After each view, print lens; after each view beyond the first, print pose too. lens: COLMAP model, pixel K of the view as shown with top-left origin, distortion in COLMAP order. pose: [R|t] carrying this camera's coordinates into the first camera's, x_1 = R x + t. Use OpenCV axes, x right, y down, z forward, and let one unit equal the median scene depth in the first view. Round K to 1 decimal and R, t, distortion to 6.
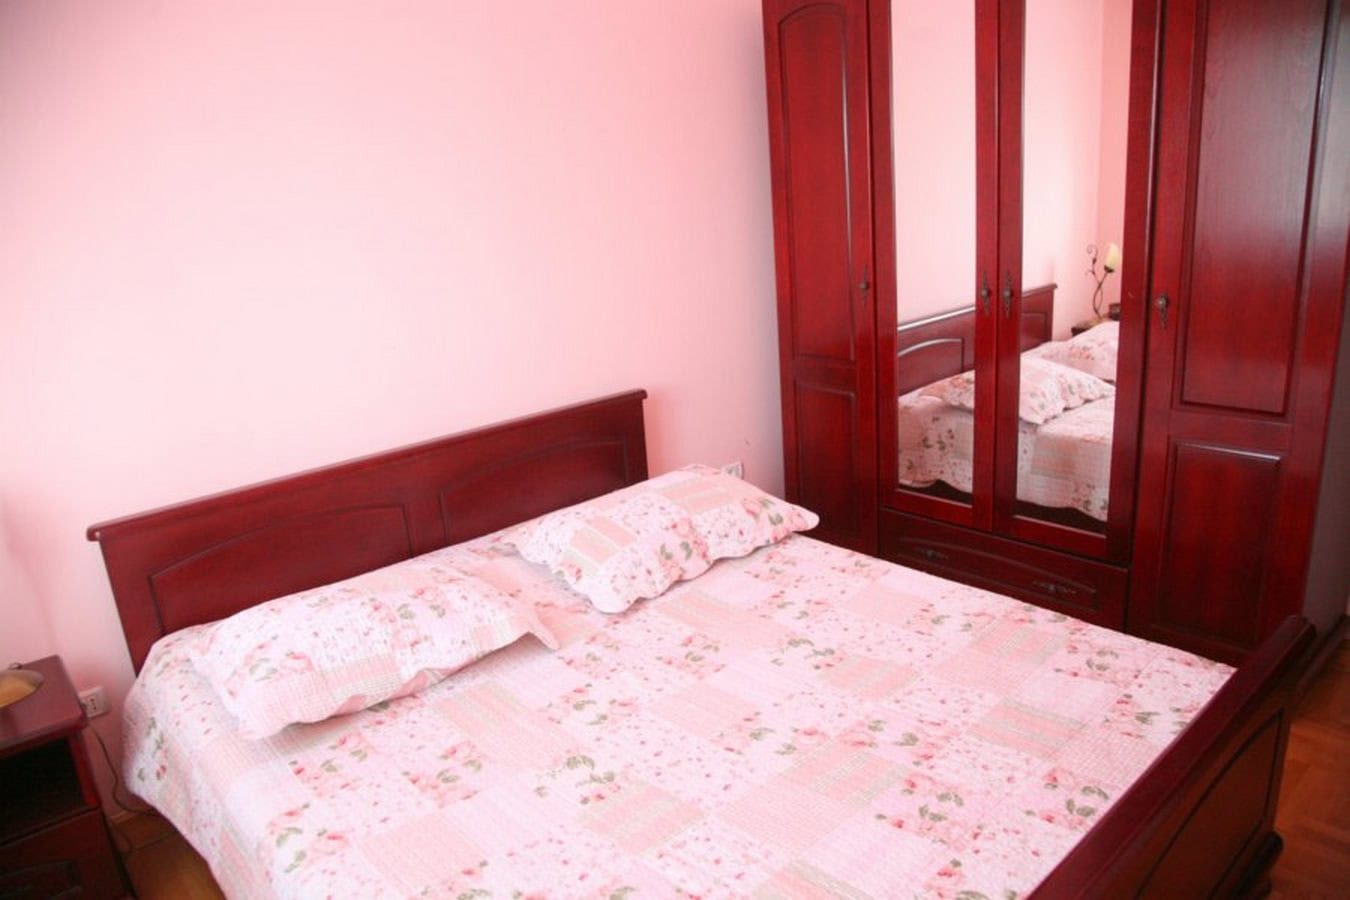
lens RADIAL K [[914.3, 0, 675.0], [0, 914.3, 450.0], [0, 0, 1]] dist [-0.089796, 0.000852]
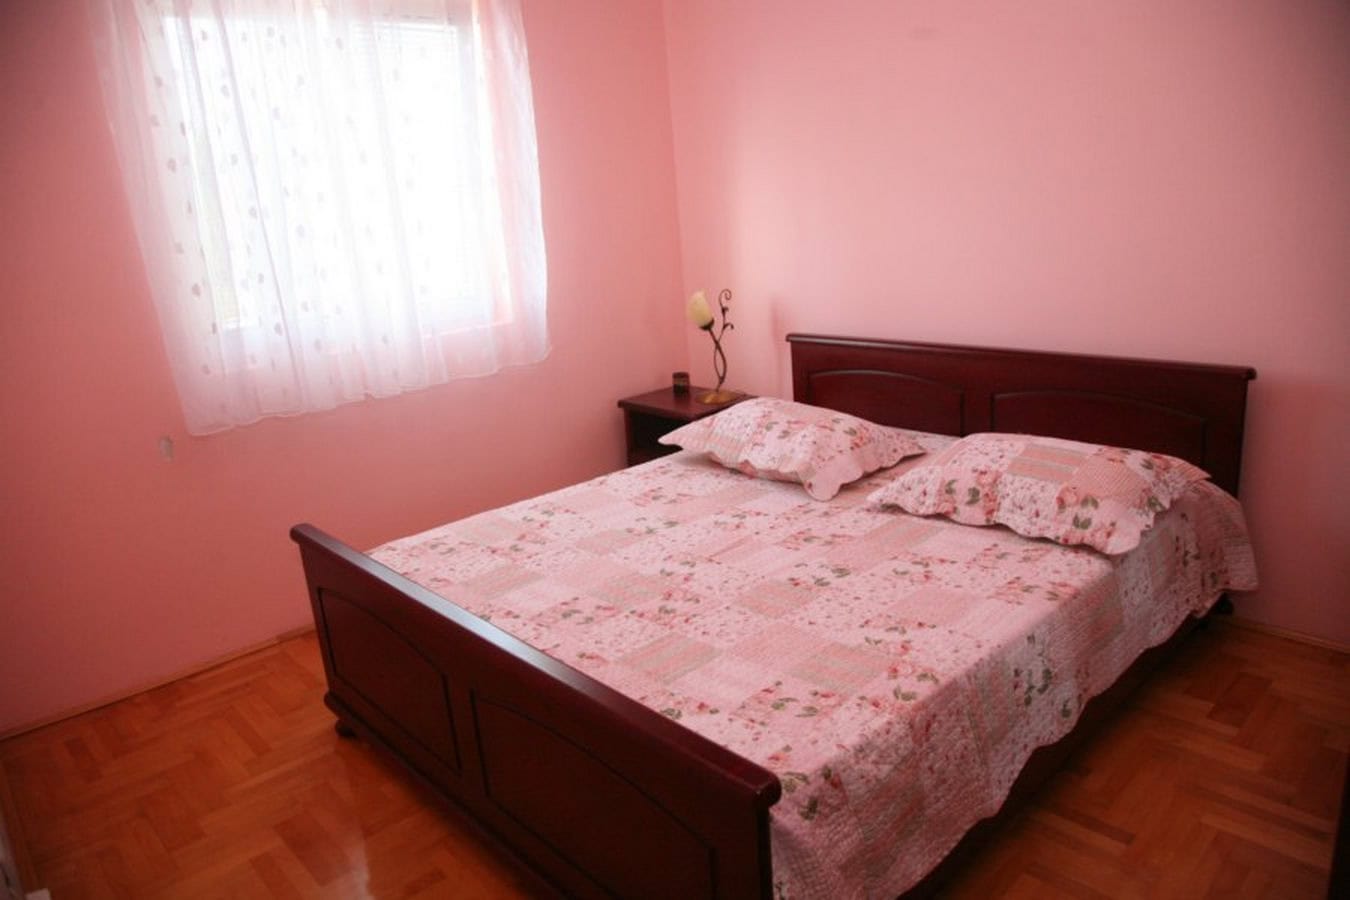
lens RADIAL K [[914.3, 0, 675.0], [0, 914.3, 450.0], [0, 0, 1]] dist [-0.089796, 0.000852]
pose [[0.041765, 0.328948, -0.943424, 0.943492], [-0.206243, 0.926750, 0.314004, -0.186341], [0.977609, 0.181461, 0.106549, 0.587579]]
